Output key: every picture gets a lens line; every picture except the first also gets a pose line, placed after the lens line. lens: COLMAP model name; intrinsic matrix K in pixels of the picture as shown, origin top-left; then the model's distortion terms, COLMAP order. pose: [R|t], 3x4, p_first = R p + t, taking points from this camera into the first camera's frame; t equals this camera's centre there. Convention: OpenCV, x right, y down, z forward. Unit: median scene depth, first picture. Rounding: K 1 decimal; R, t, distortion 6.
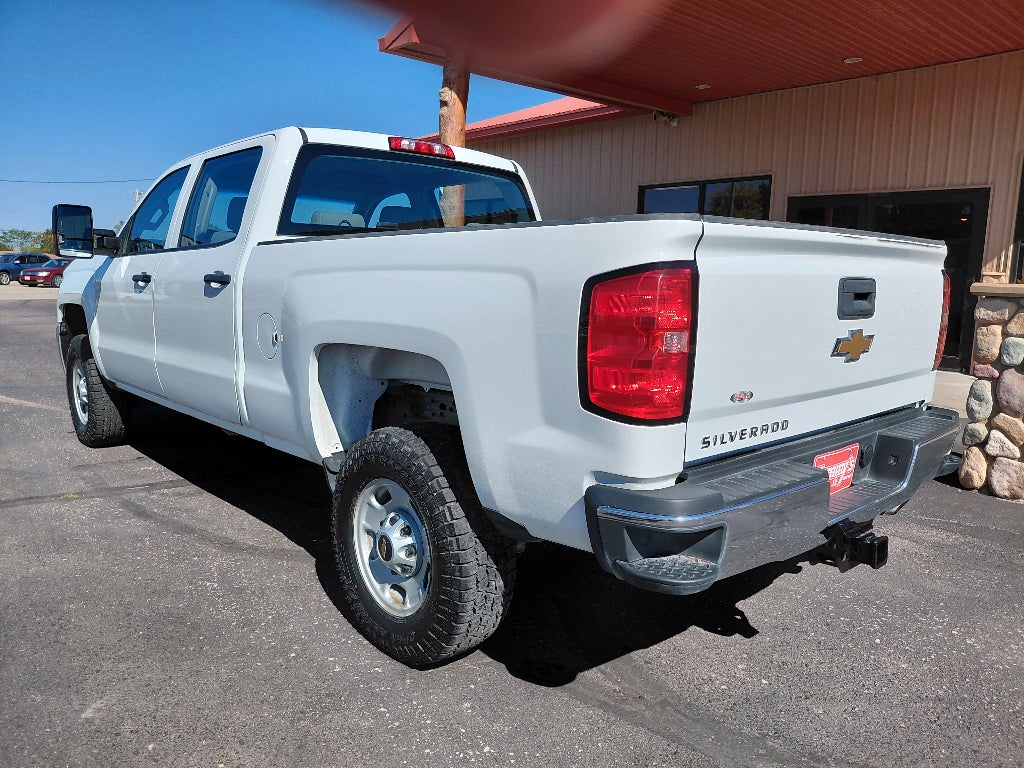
lens RADIAL K [[774.3, 0, 535.7], [0, 774.3, 385.5], [0, 0, 1]] dist [0.016034, 0.002794]
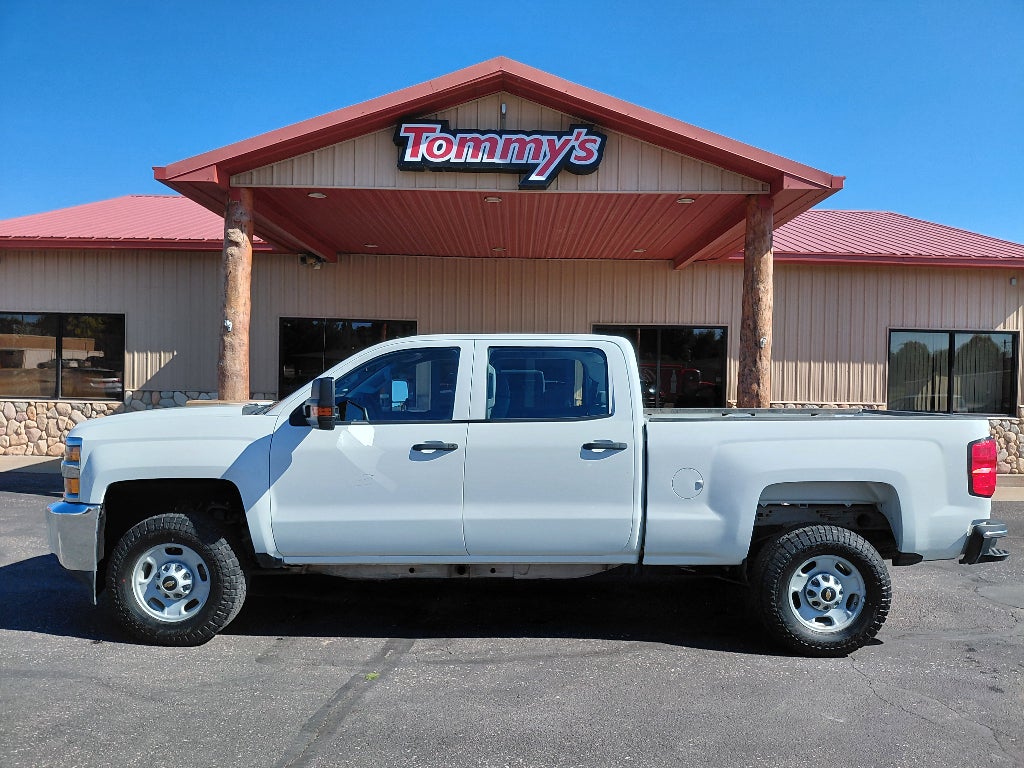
lens RADIAL K [[774.3, 0, 535.7], [0, 774.3, 385.5], [0, 0, 1]] dist [0.016034, 0.002794]
pose [[0.658820, -0.011373, 0.752215, -1.427511], [0.108193, 0.990924, -0.079778, -0.140691], [-0.744480, 0.133944, 0.654070, 0.192812]]
